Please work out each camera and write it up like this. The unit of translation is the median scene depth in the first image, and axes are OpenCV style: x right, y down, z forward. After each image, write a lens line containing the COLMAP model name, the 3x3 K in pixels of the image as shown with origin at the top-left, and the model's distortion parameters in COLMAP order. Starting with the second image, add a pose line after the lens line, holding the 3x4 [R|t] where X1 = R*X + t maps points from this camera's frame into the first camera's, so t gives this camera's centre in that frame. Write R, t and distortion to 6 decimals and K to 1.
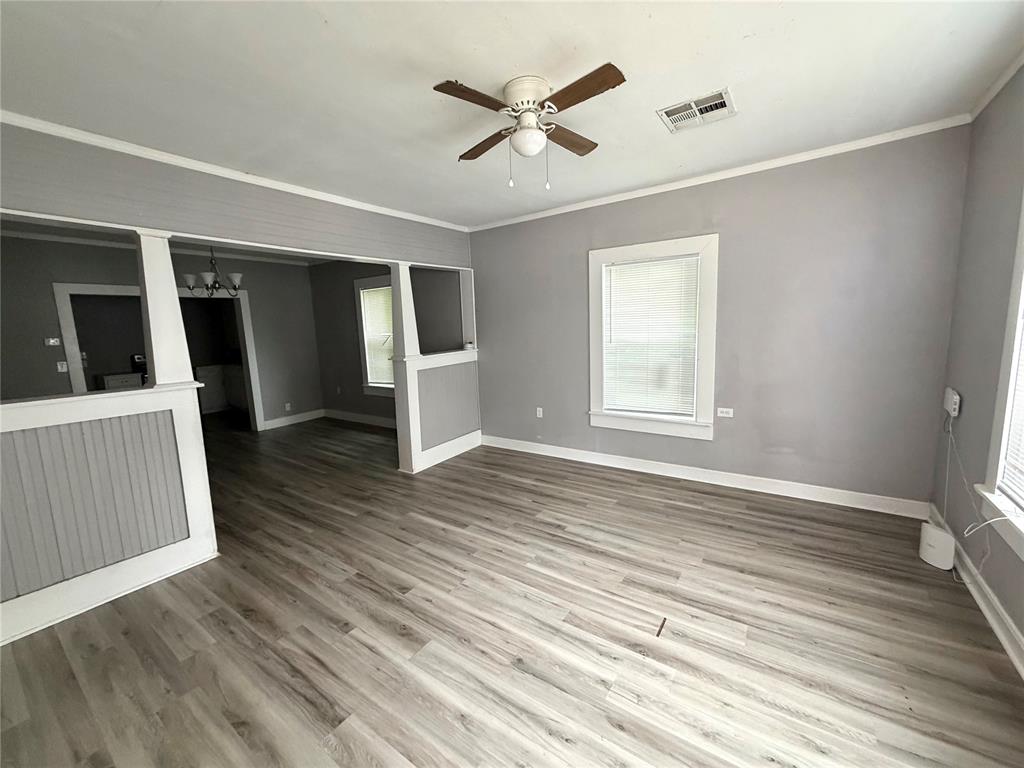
lens RADIAL K [[407.7, 0, 499.1], [0, 407.7, 383.7], [0, 0, 1]] dist [0.000470, -0.000266]
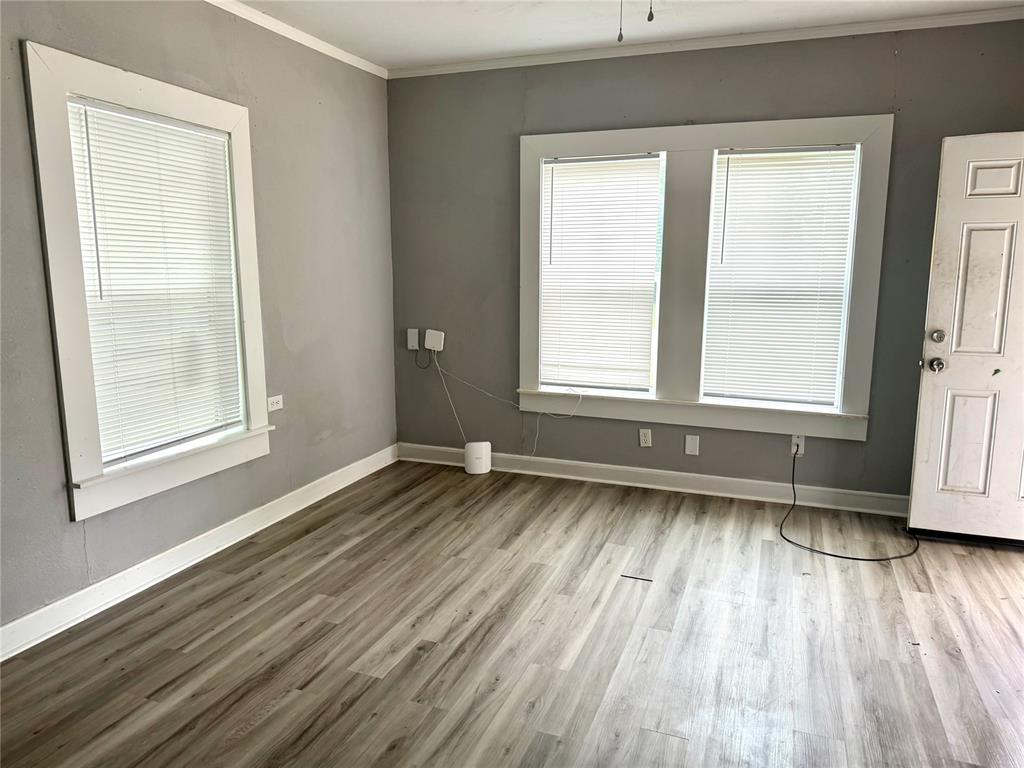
lens RADIAL K [[726.8, 0, 512.0], [0, 726.8, 384.0], [0, 0, 1]] dist [0.005482, -0.002392]
pose [[-0.266386, -0.118526, 0.956551, -0.713183], [0.146854, 0.975833, 0.161812, -0.100058], [-0.952613, 0.183578, -0.242543, 1.064641]]
